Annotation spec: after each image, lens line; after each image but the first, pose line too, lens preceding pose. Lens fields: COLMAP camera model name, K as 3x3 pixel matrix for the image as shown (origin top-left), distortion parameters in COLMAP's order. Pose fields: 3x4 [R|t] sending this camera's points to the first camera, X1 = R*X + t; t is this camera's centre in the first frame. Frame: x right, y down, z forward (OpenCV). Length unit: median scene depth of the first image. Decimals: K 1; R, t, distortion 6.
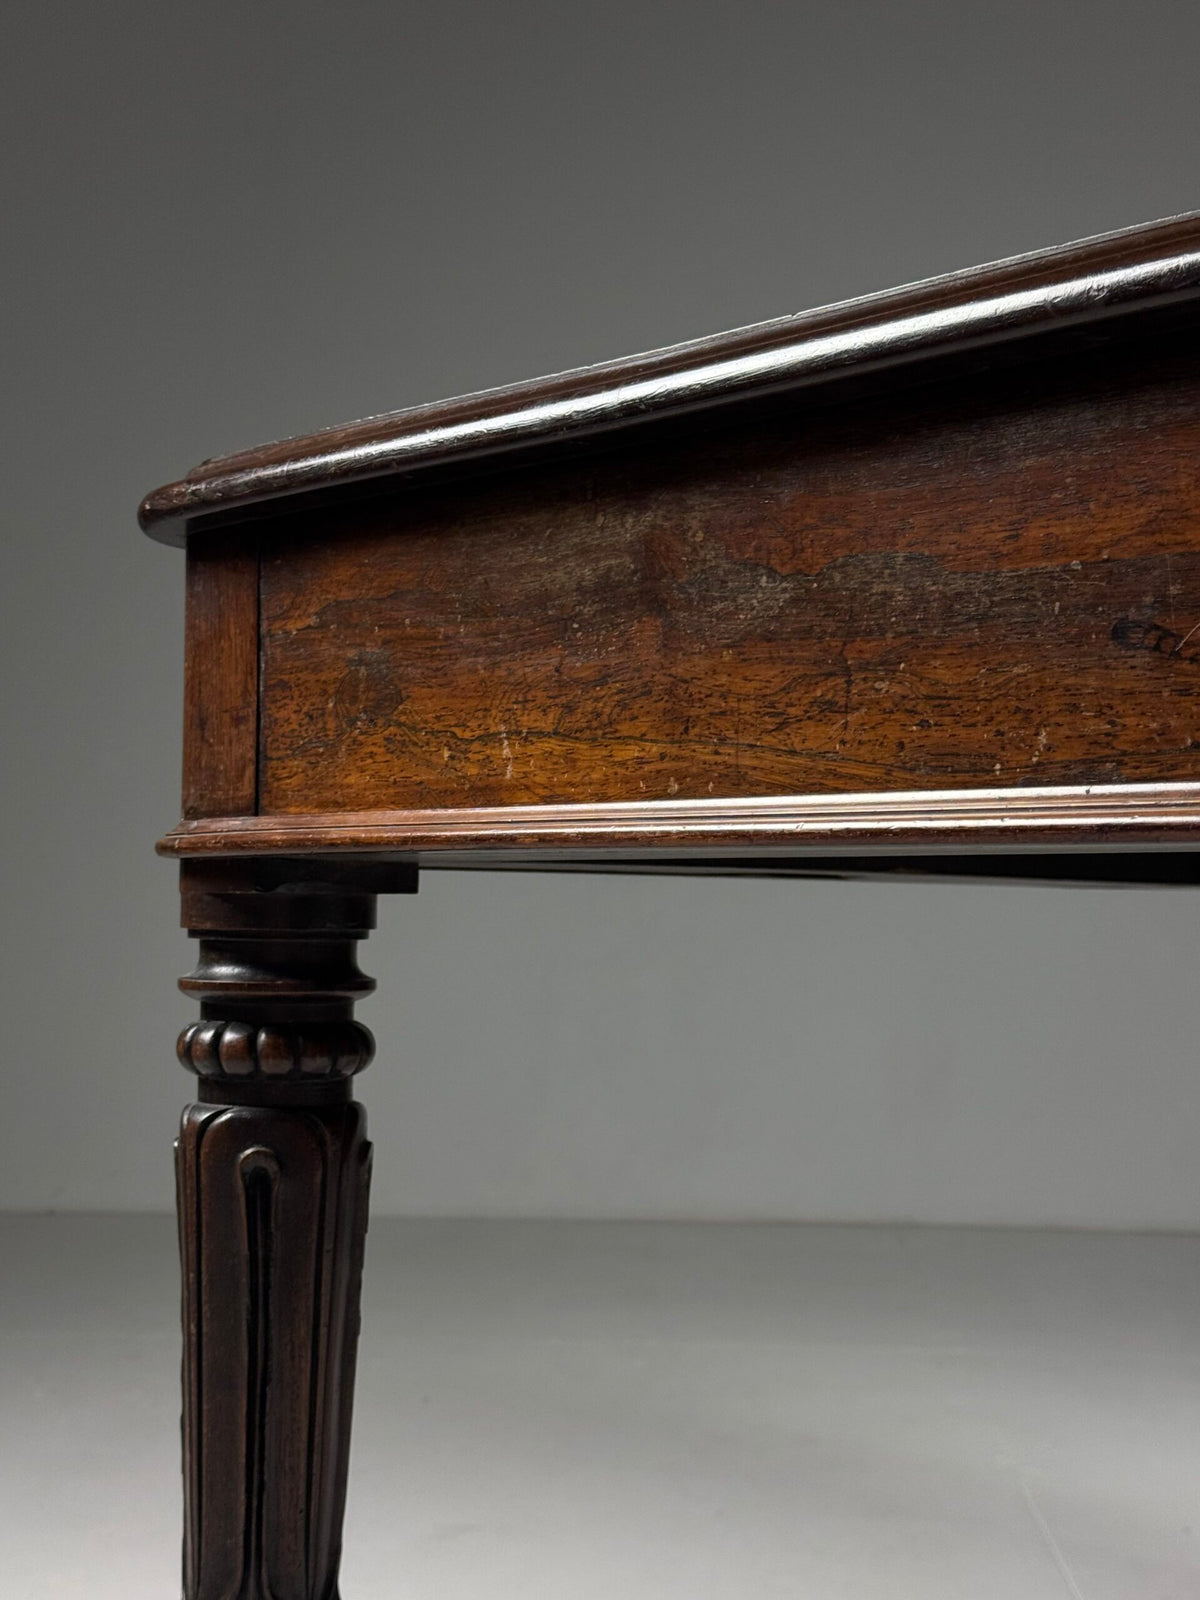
lens RADIAL K [[2390.3, 0, 600.0], [0, 2390.3, 800.0], [0, 0, 1]] dist [0.167741, -0.383781]
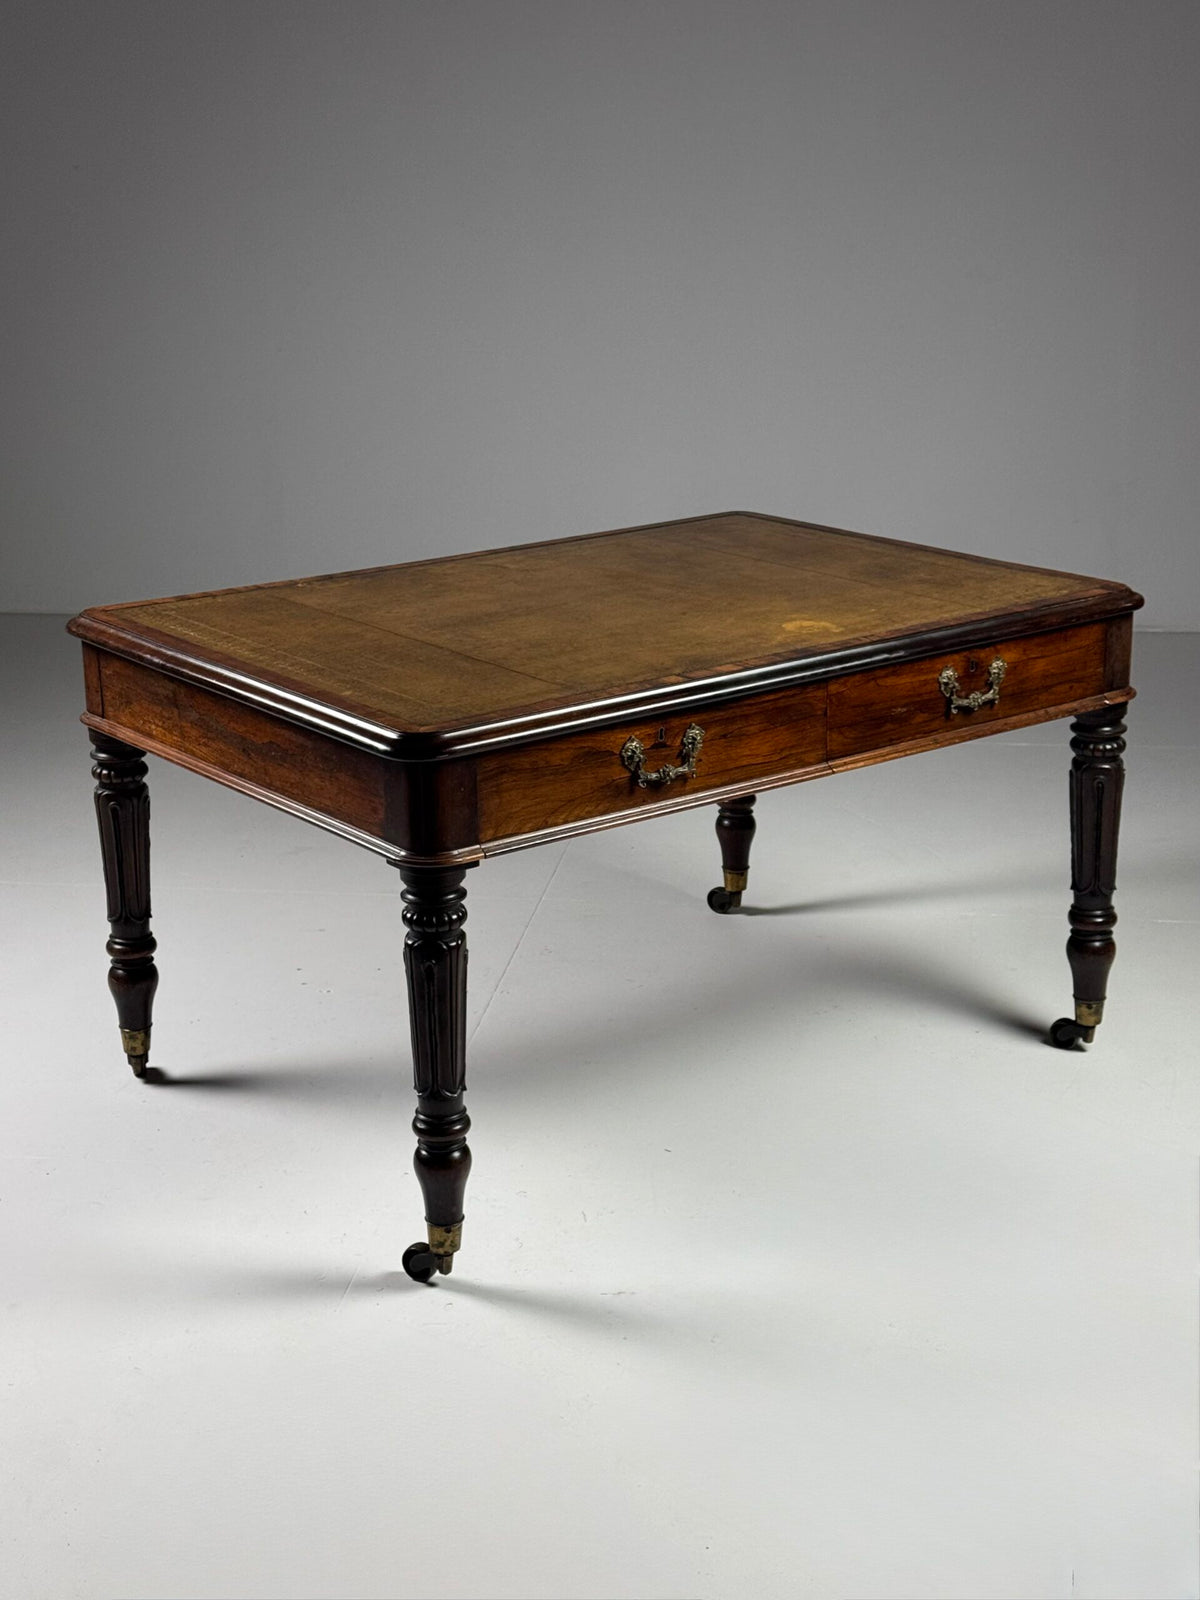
lens RADIAL K [[2390.3, 0, 600.0], [0, 2390.3, 800.0], [0, 0, 1]] dist [0.167741, -0.383781]
pose [[0.996866, -0.000134, -0.079110, 0.878438], [0.026306, 0.943657, 0.329879, -1.039247], [0.074608, -0.330926, 0.940703, -2.371355]]
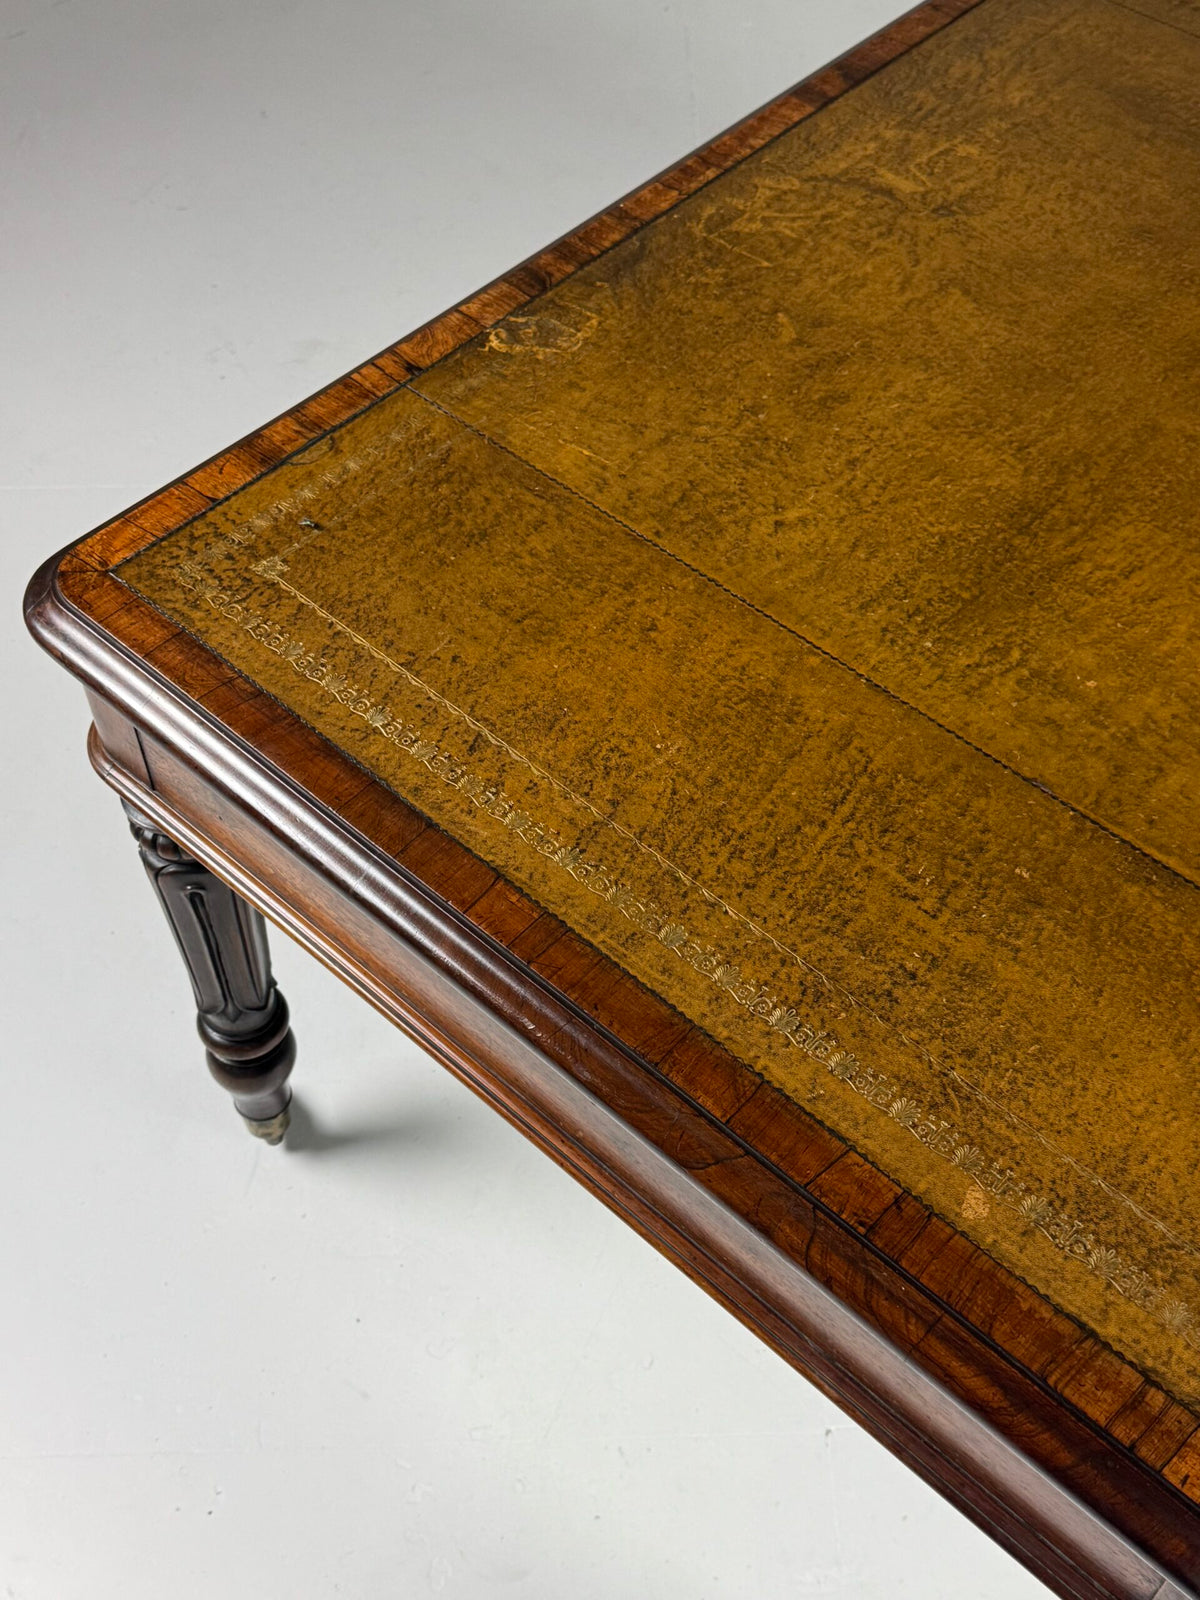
lens RADIAL K [[1877.4, 0, 600.0], [0, 1877.4, 800.0], [0, 0, 1]] dist [0.168431, -0.384894]
pose [[0.995878, -0.080439, 0.041912, 0.104772], [0.013764, 0.590749, 0.806738, -1.010501], [-0.089653, -0.802835, 0.589422, 0.194536]]
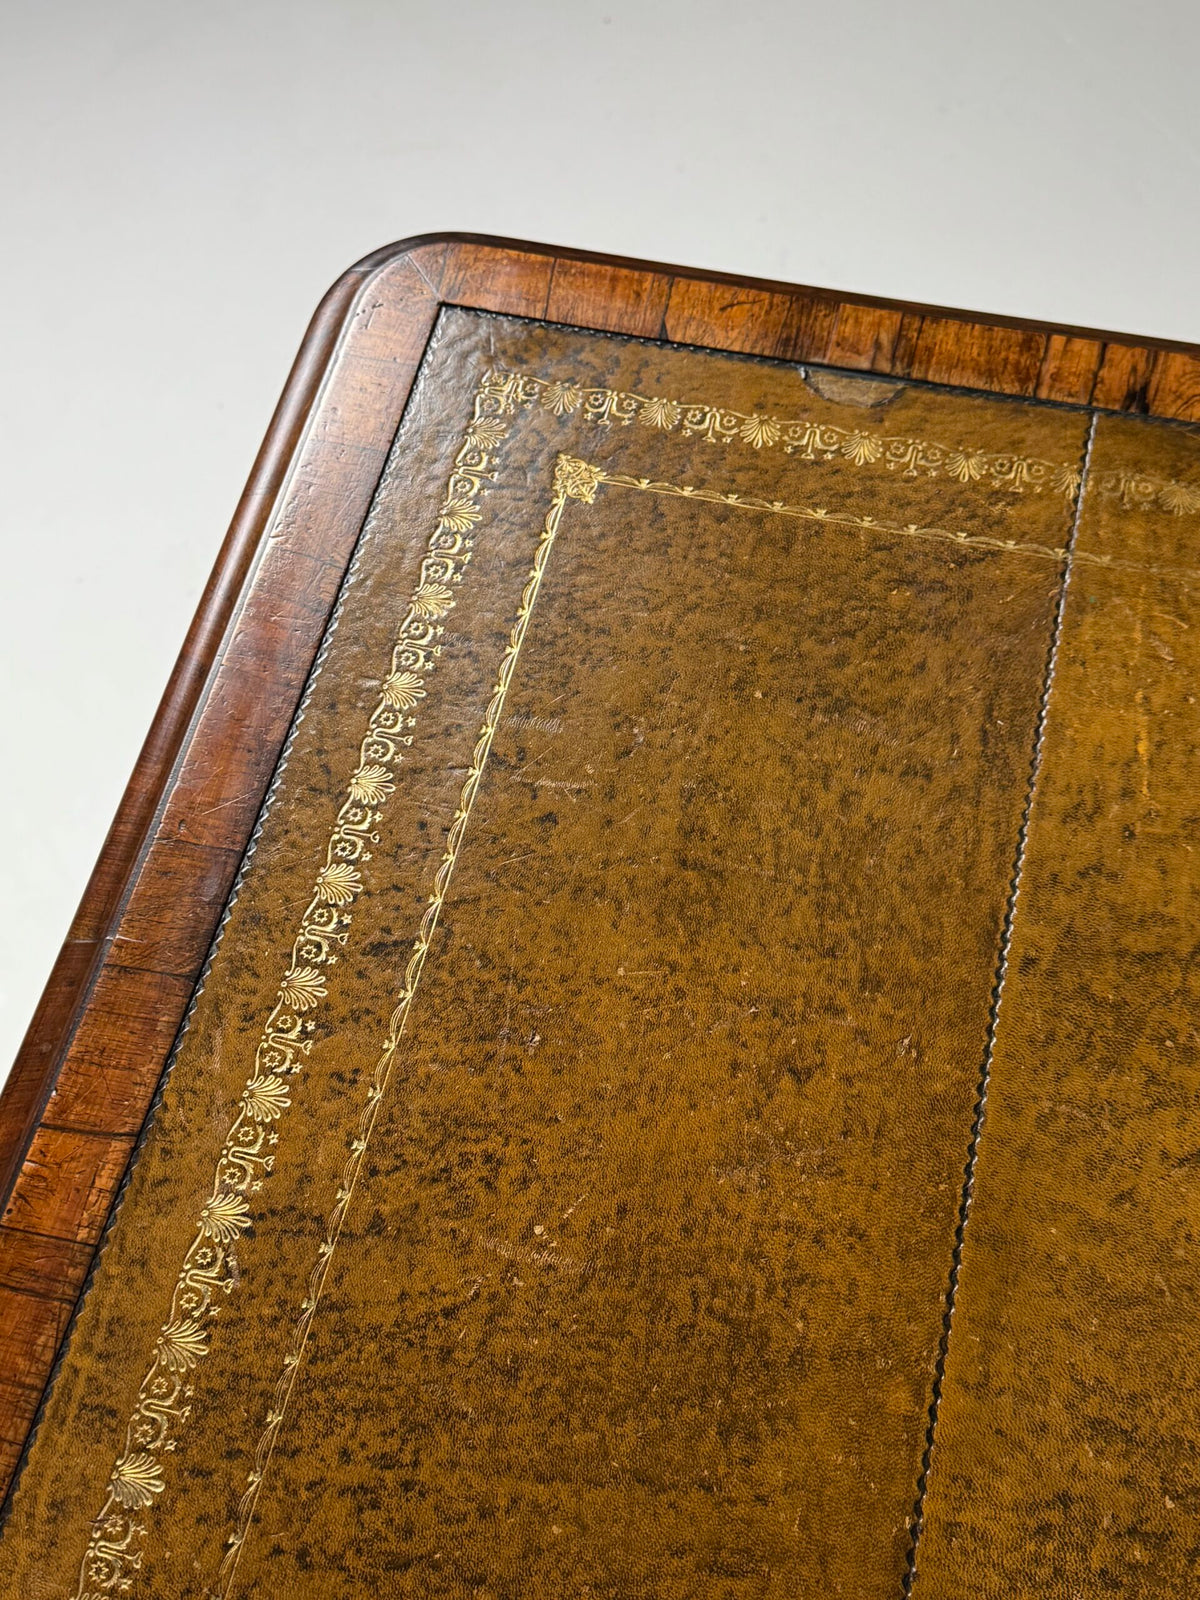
lens RADIAL K [[1947.7, 0, 591.6], [0, 1947.7, 795.3], [0, 0, 1]] dist [0.217548, -0.593207]
pose [[0.564723, 0.709355, -0.421786, 0.353984], [0.084672, 0.458584, 0.884608, -0.732072], [0.820925, -0.535273, 0.198910, 0.826466]]
